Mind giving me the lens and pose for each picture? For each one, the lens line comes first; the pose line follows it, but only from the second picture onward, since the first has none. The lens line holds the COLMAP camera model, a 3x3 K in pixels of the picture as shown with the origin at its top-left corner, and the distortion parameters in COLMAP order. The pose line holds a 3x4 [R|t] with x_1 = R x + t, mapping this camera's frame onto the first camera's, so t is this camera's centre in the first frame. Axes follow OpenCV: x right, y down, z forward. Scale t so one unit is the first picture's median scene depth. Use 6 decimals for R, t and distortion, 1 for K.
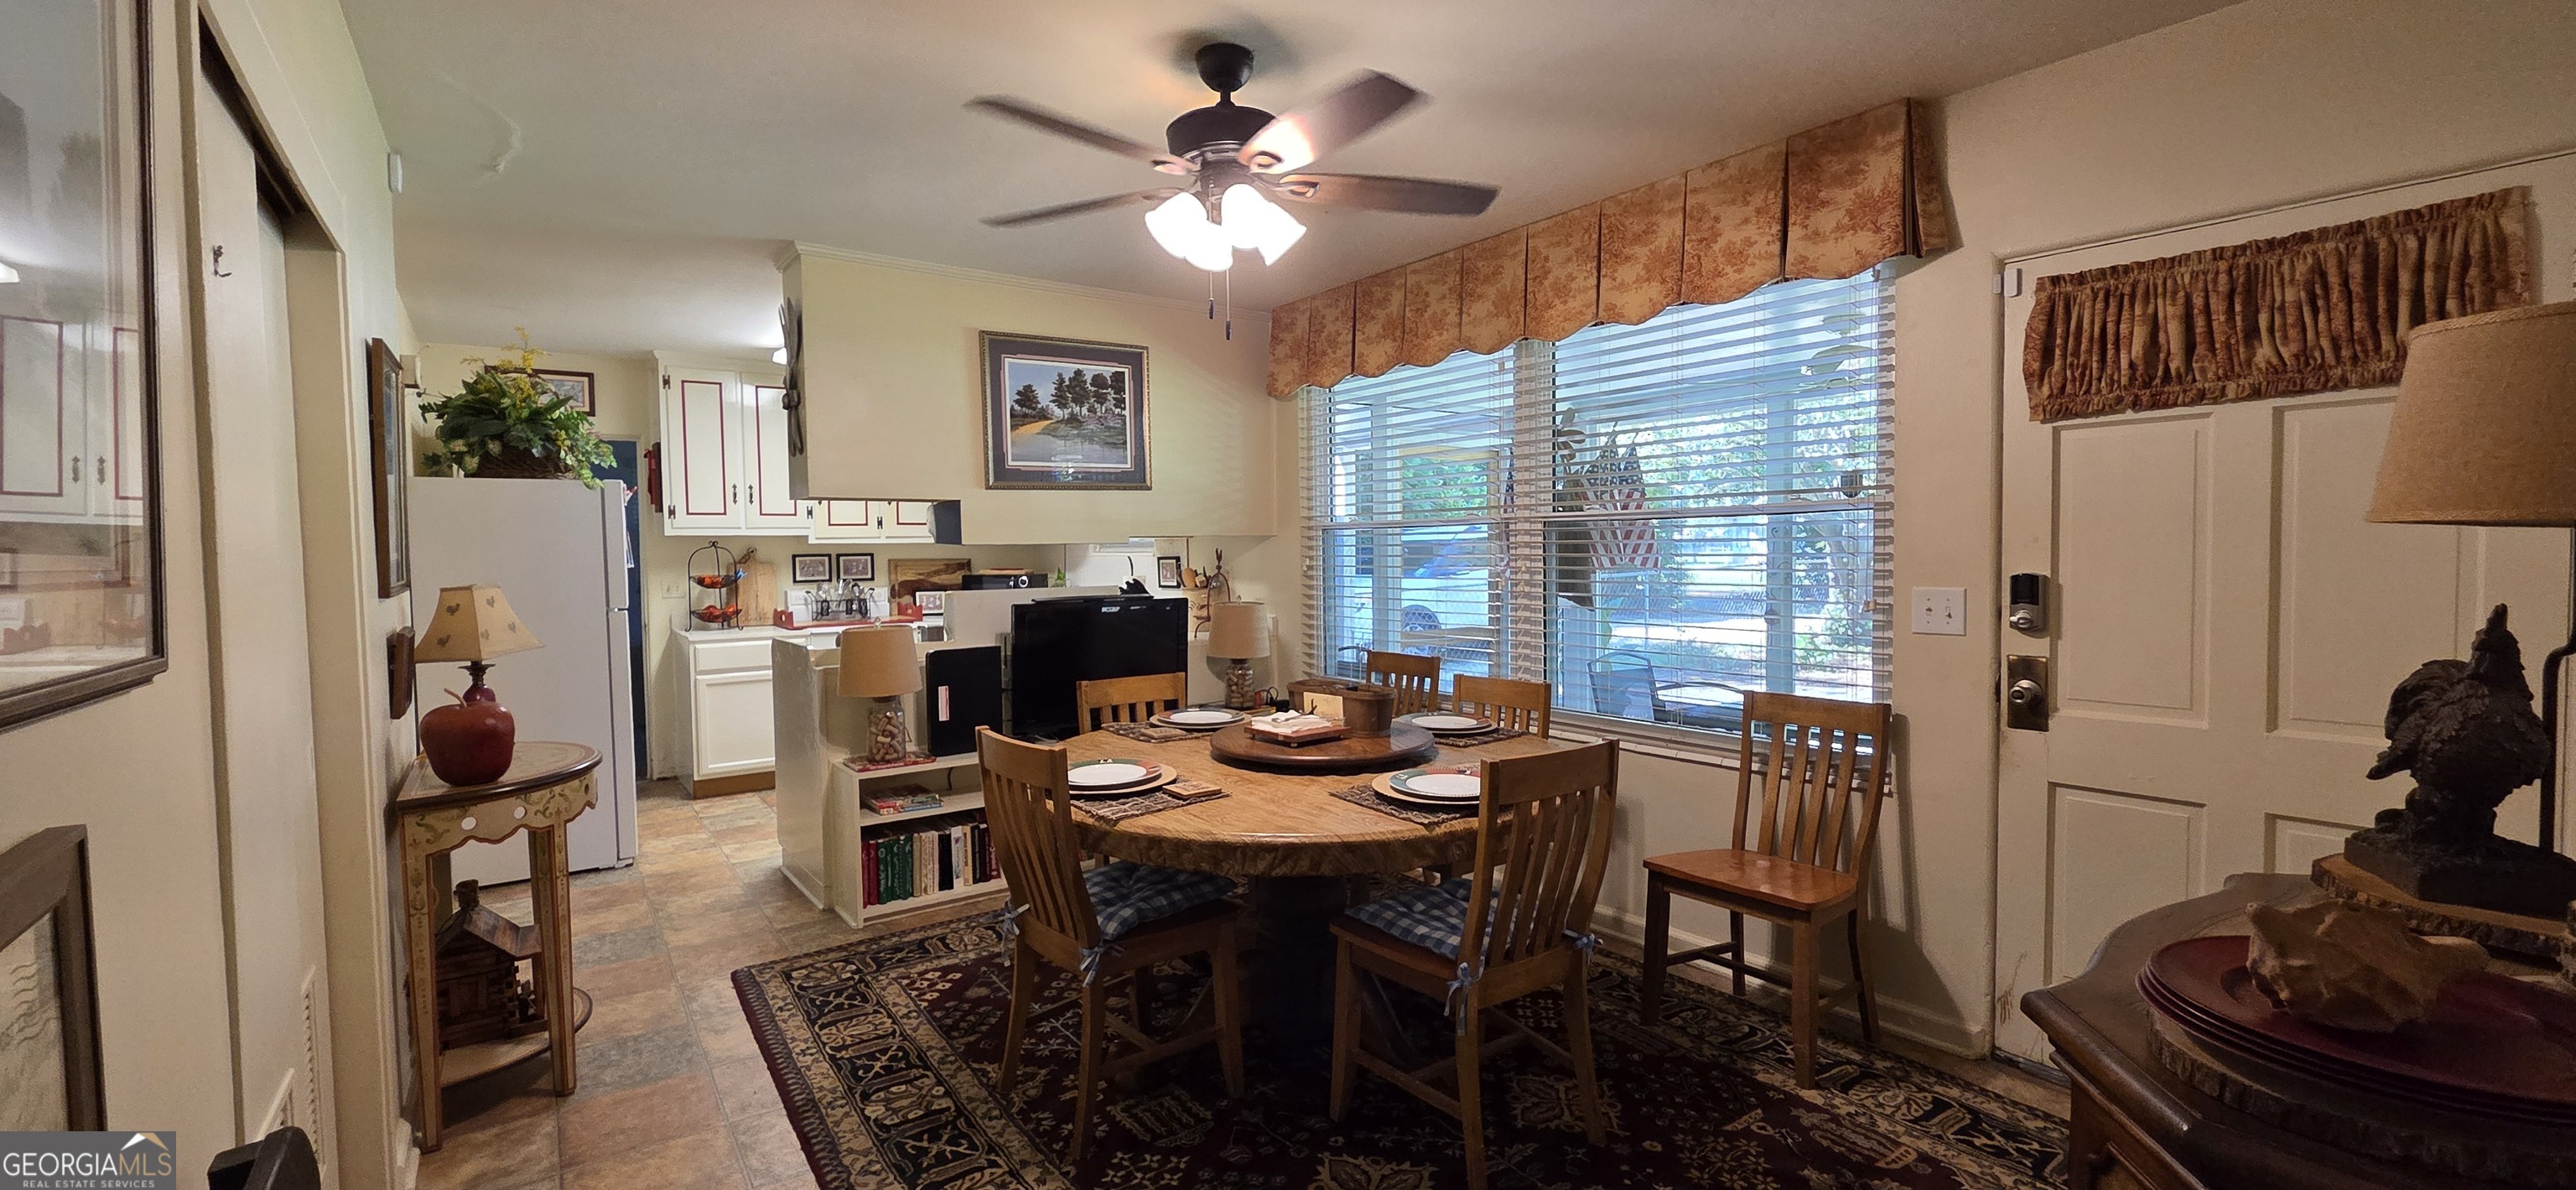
lens RADIAL K [[1053.5, 0, 1291.0], [0, 1053.5, 592.7], [0, 0, 1]] dist [0.006403, 0.000179]
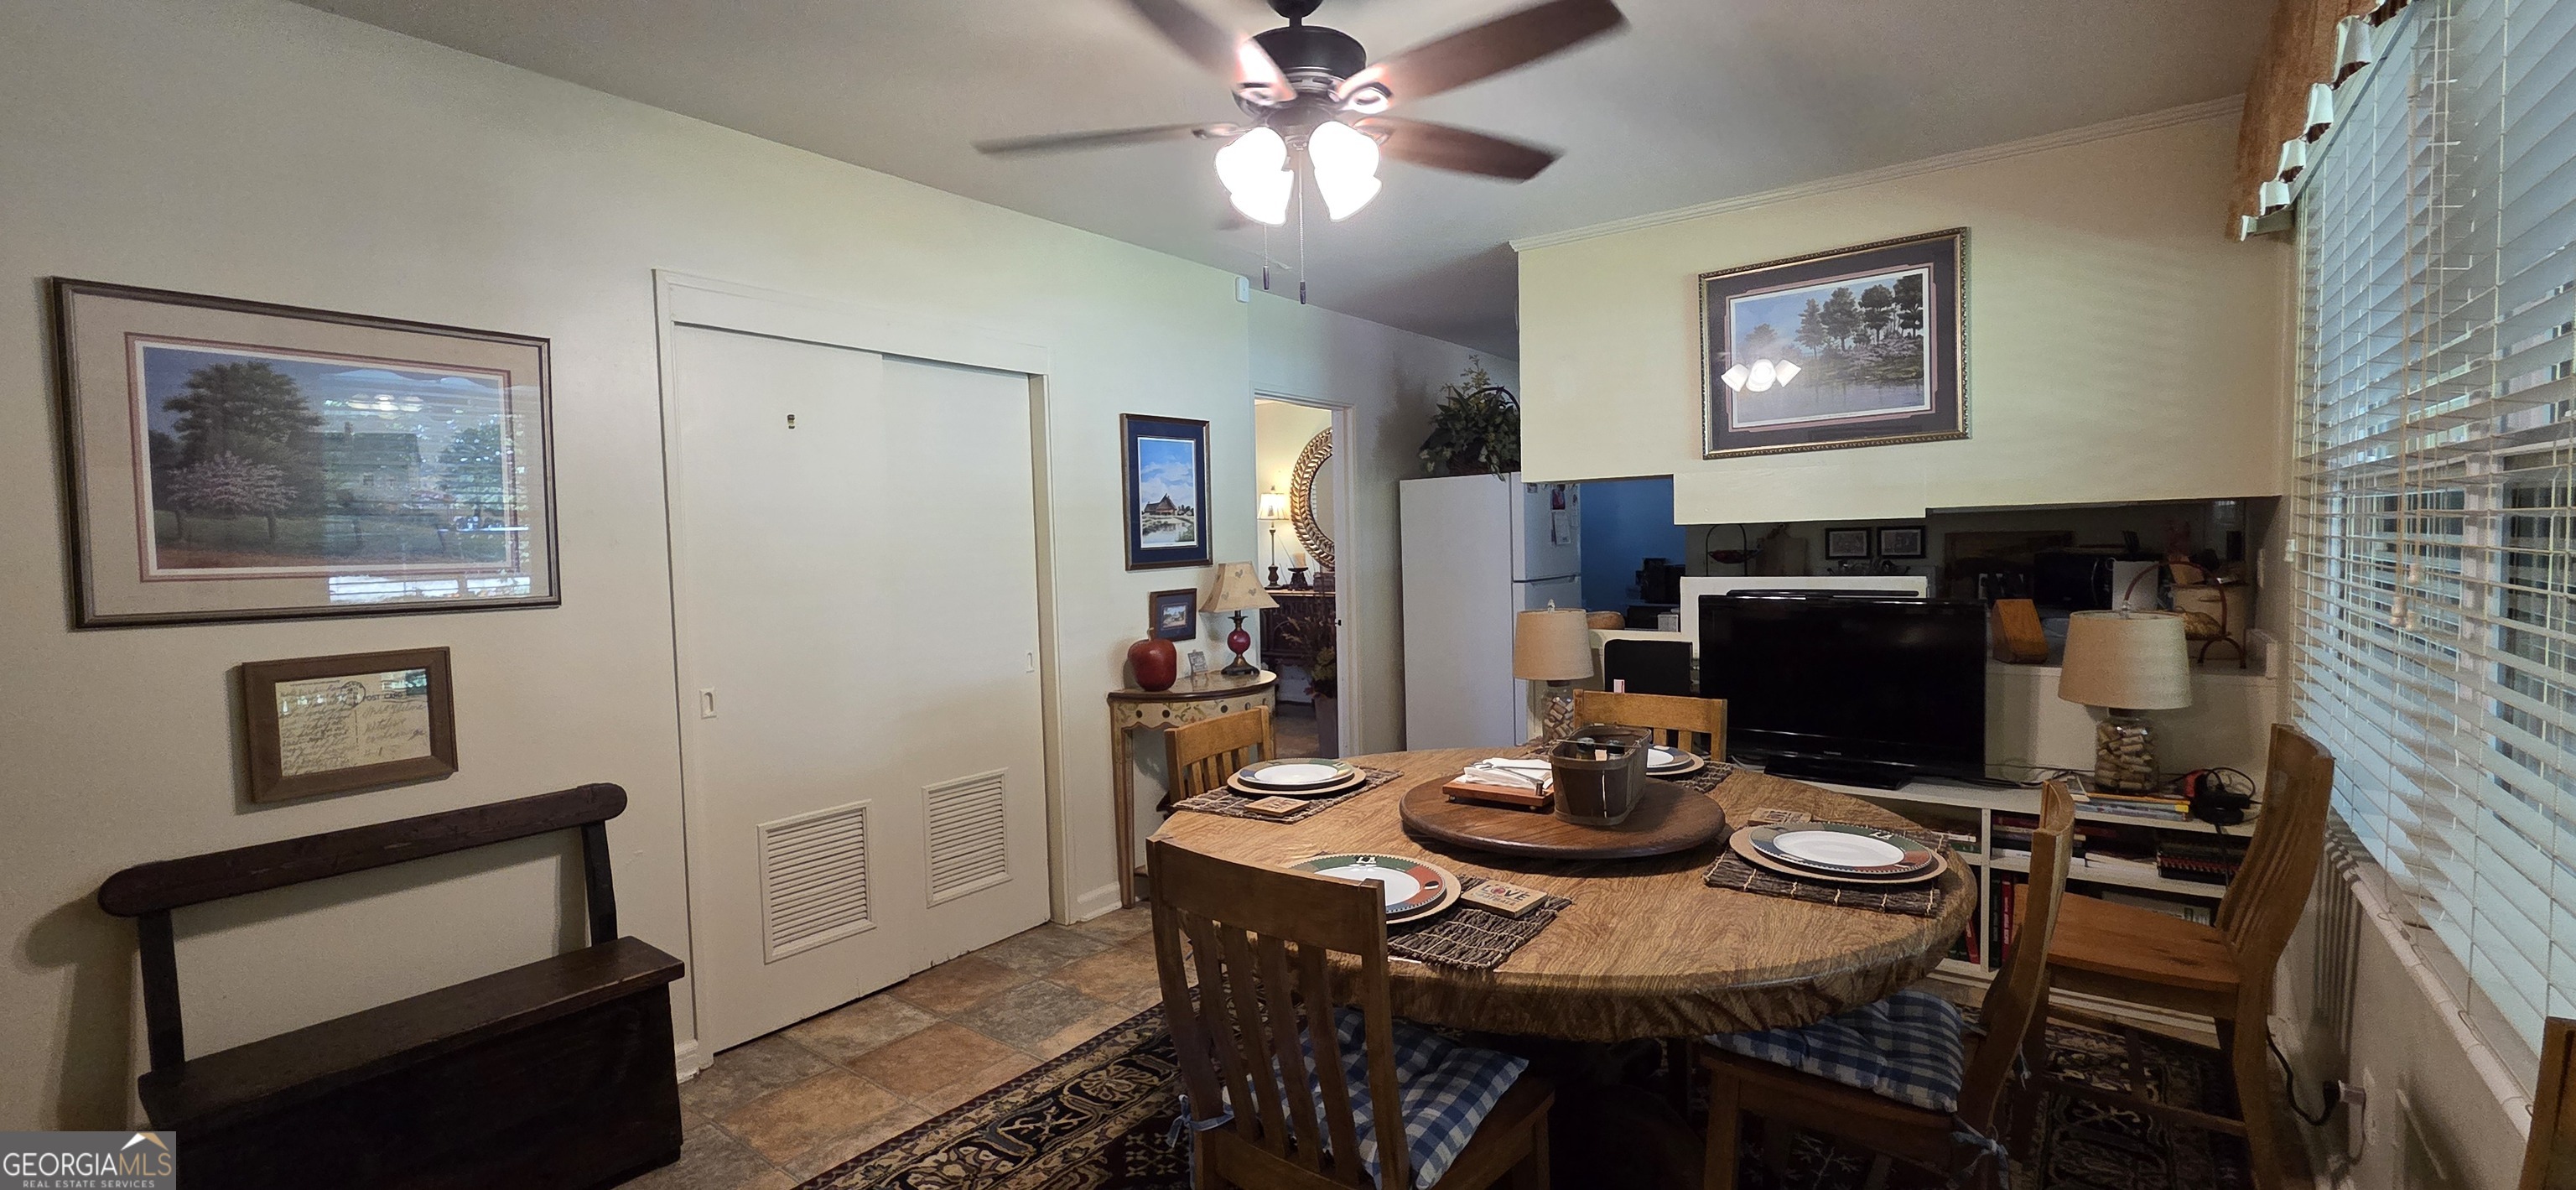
lens RADIAL K [[1053.5, 0, 1277.0], [0, 1053.5, 589.0], [0, 0, 1]] dist [0.006403, 0.000179]
pose [[0.280339, 0.051207, -0.958534, 0.415924], [-0.019286, 0.998675, 0.047711, -0.025878], [0.959707, 0.005111, 0.280955, 0.400221]]
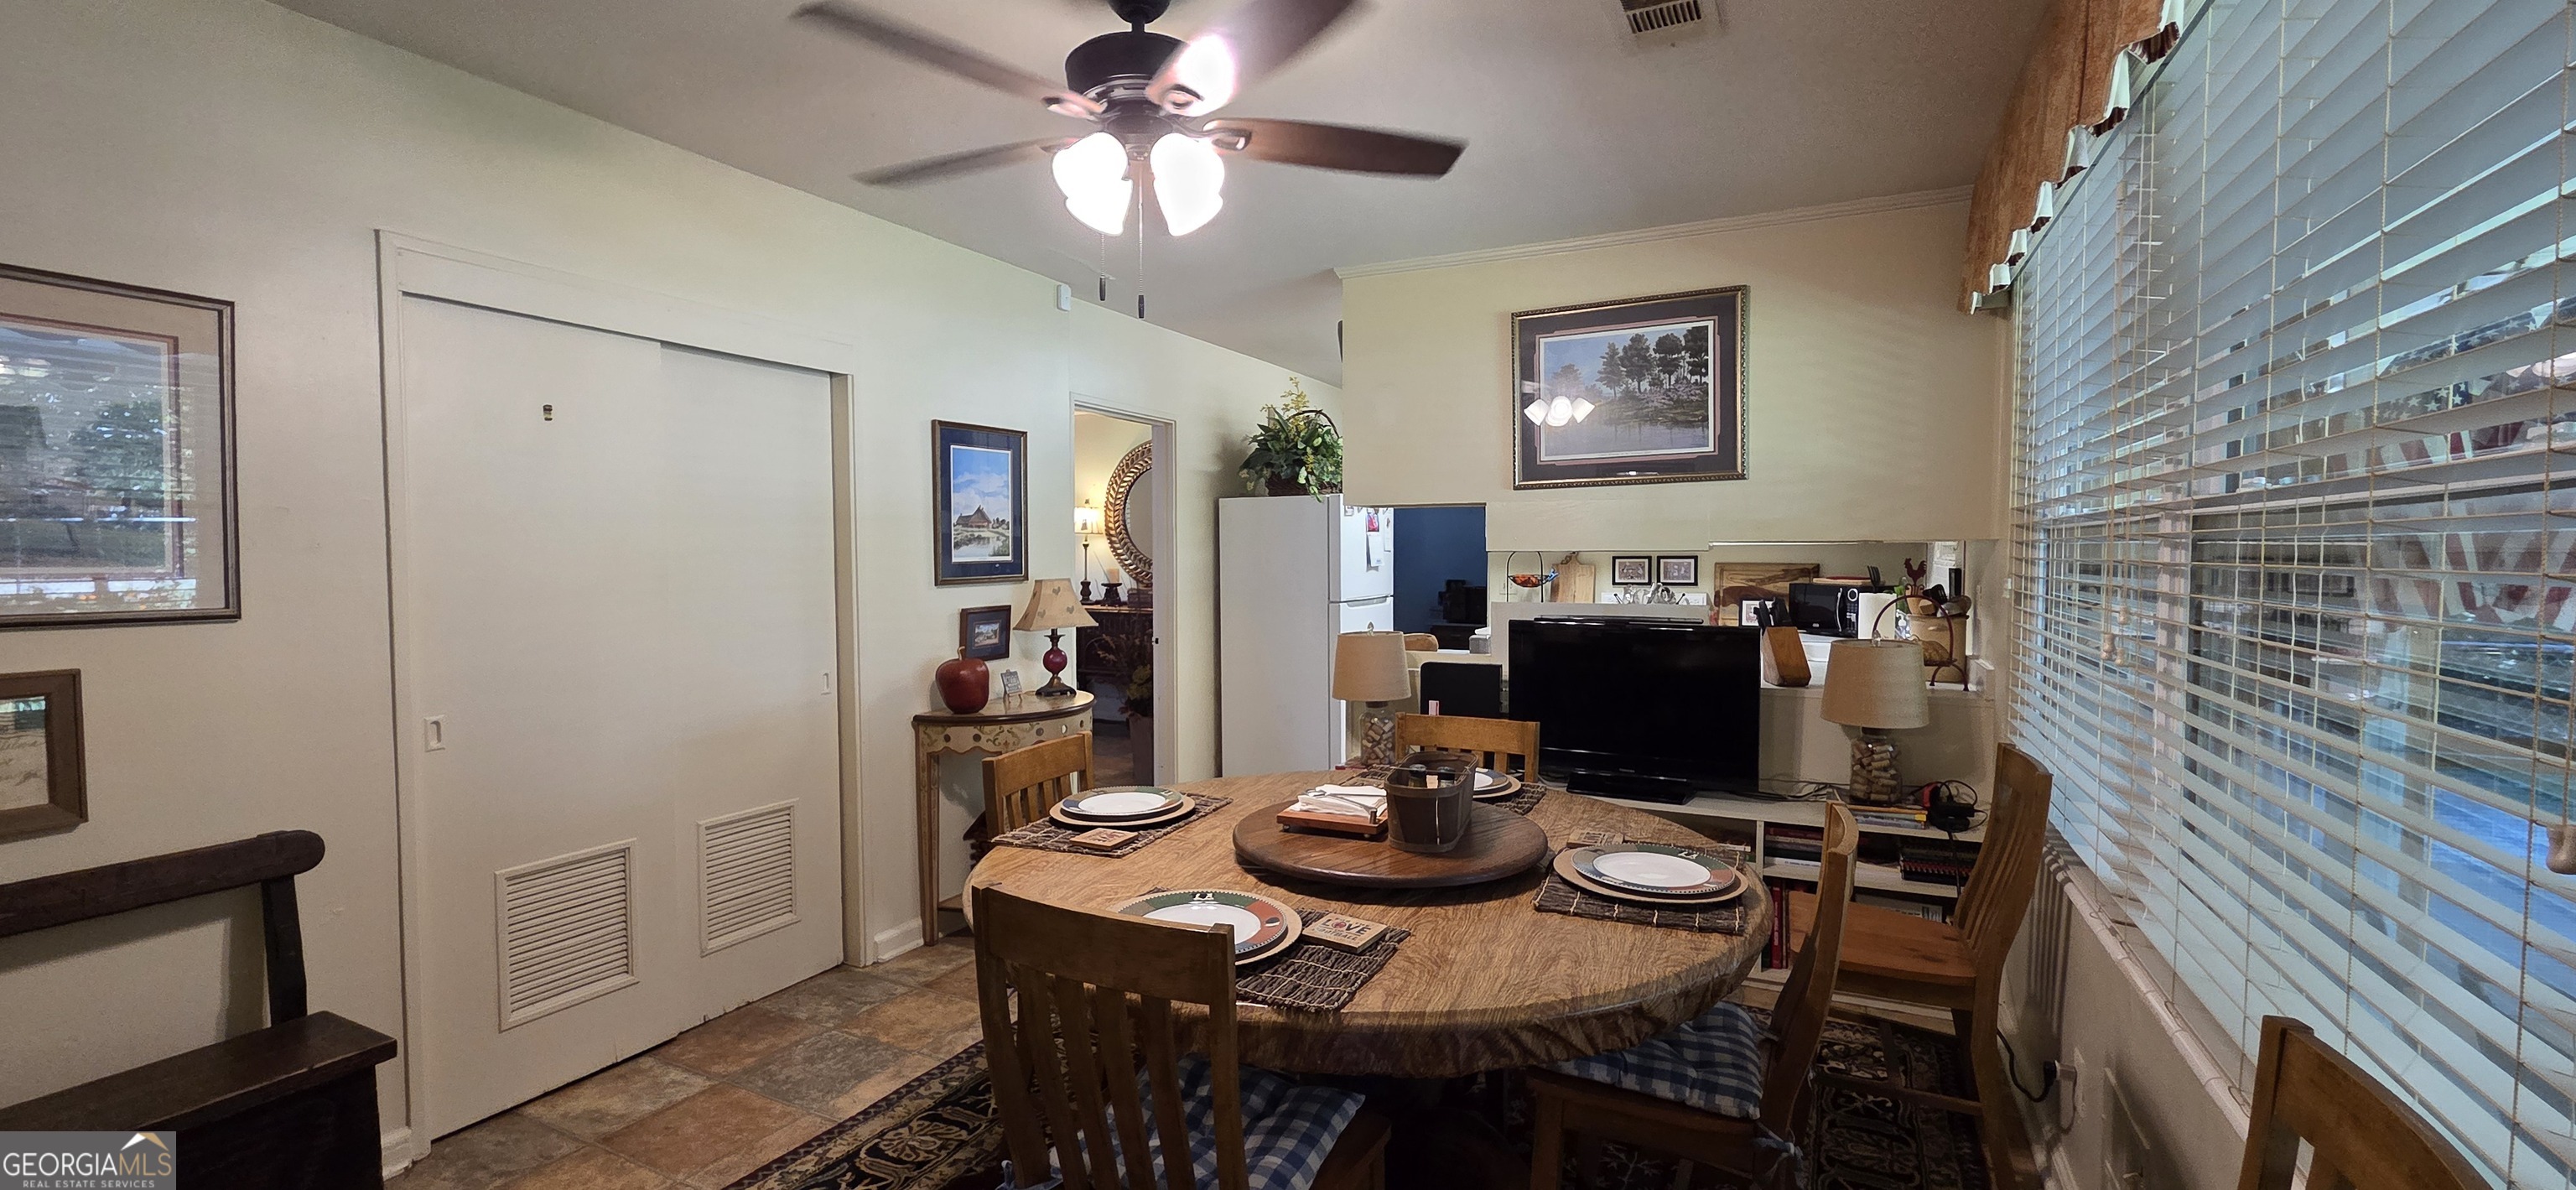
lens RADIAL K [[1053.5, 0, 1273.8], [0, 1053.5, 590.5], [0, 0, 1]] dist [0.006403, 0.000179]
pose [[0.445384, 0.045011, -0.894207, 0.400101], [-0.041812, 0.998692, 0.029444, -0.028855], [0.894363, 0.024275, 0.446683, 0.394037]]
